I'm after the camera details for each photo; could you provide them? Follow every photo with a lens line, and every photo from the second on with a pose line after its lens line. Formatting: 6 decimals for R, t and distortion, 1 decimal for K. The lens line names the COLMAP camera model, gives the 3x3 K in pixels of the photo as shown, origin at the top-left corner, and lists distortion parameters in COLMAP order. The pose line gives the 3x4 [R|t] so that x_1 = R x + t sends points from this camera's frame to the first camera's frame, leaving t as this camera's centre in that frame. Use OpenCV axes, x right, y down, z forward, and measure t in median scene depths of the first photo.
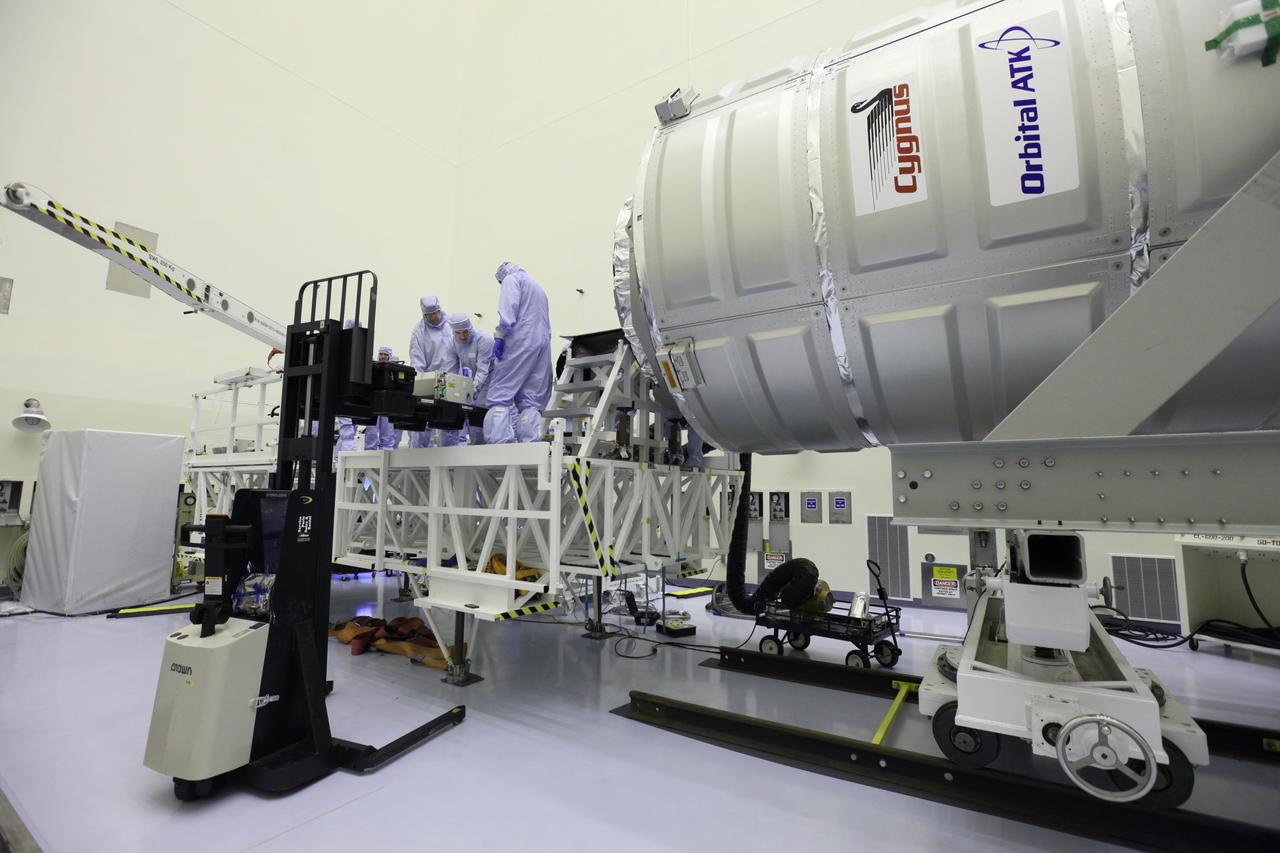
lens RADIAL K [[576.8, 0, 634.1], [0, 576.8, 418.1], [0, 0, 1]] dist [-0.017458, 0.000128]
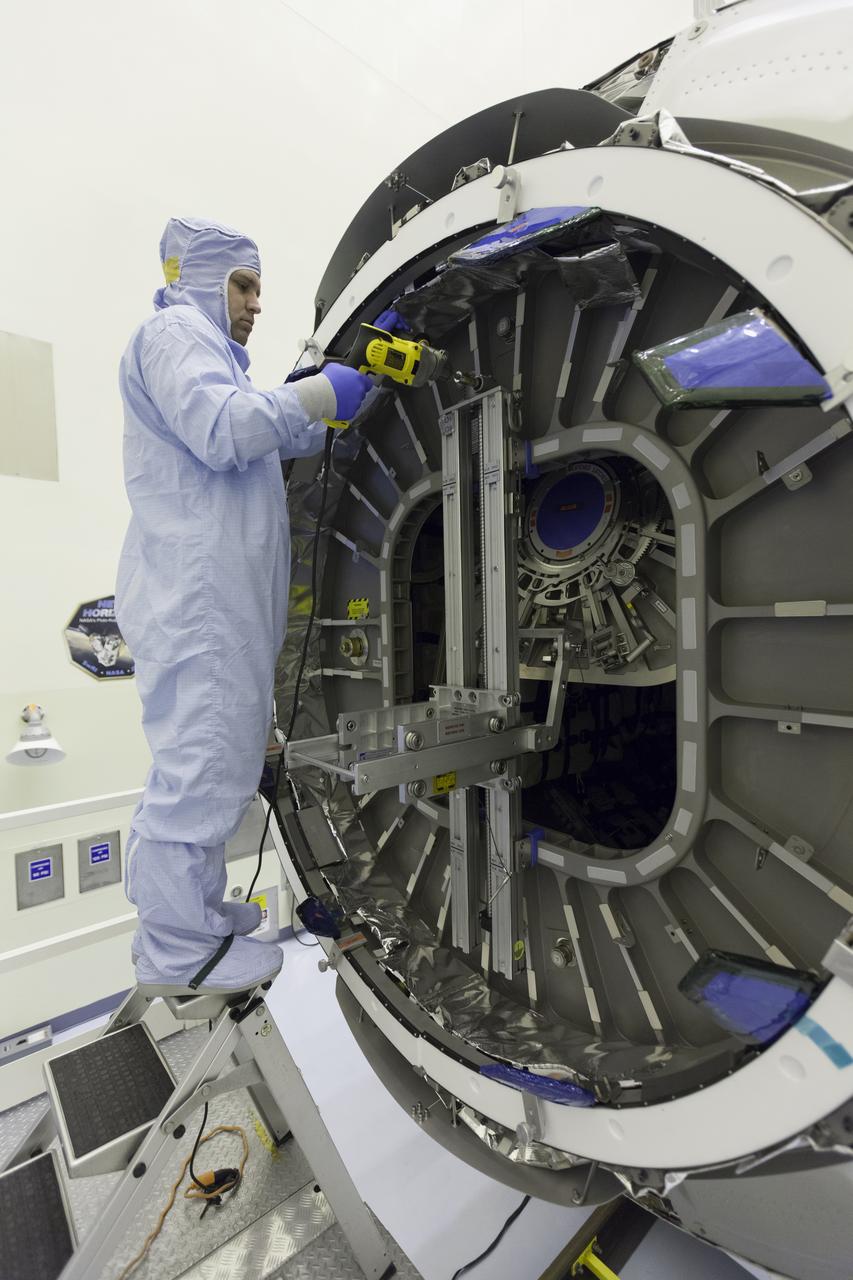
lens RADIAL K [[574.1, 0, 426.9], [0, 574.1, 642.2], [0, 0, 1]] dist [-0.000928, -0.000239]
pose [[0.282704, -0.040422, 0.958355, -0.296212], [-0.103871, 0.991946, 0.072480, -0.435948], [-0.953567, -0.120035, 0.276228, 1.711043]]
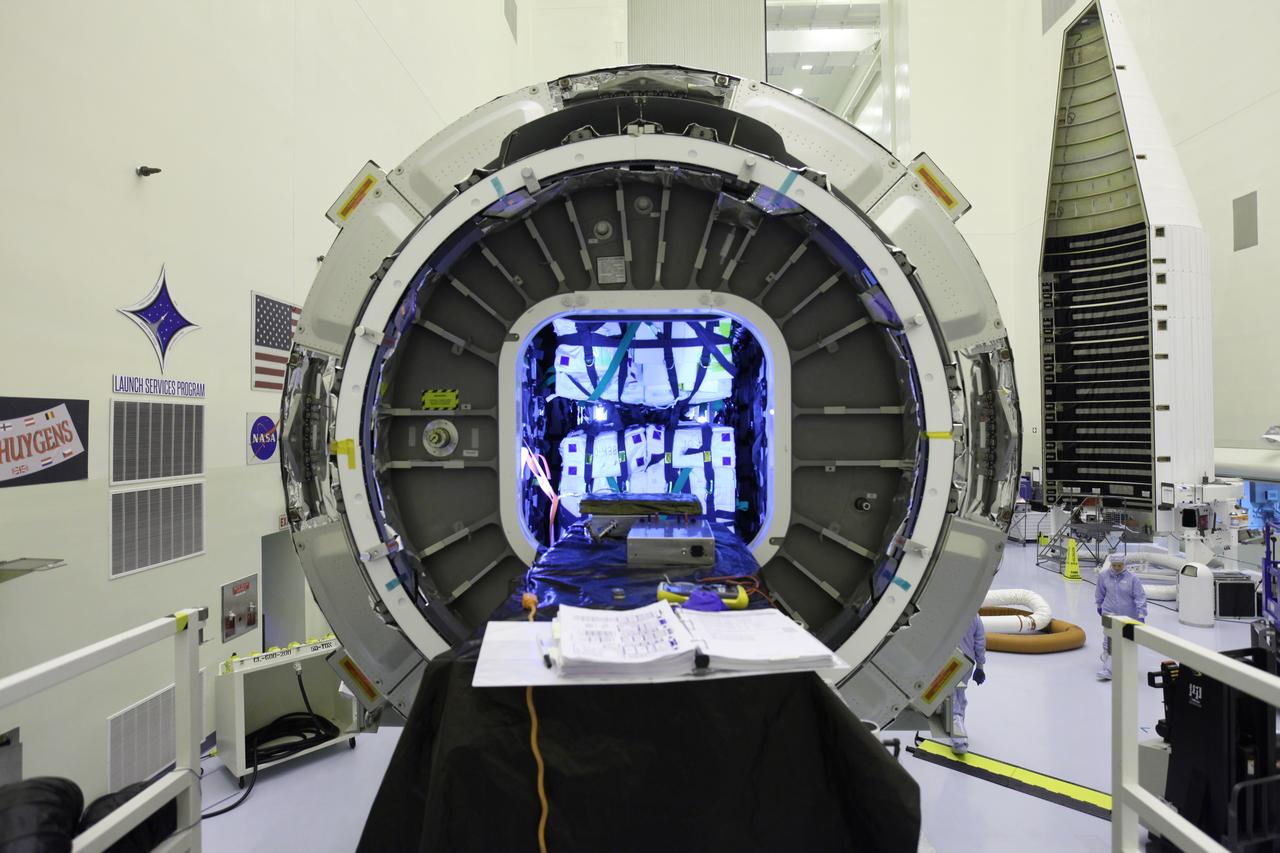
lens RADIAL K [[656.9, 0, 638.6], [0, 656.9, 417.2], [0, 0, 1]] dist [-0.064329, 0.051884]
pose [[-0.524236, 0.007561, 0.851540, -0.461590], [-0.108530, 0.991213, -0.075616, -0.359140], [-0.844629, -0.132058, -0.518809, 2.211665]]
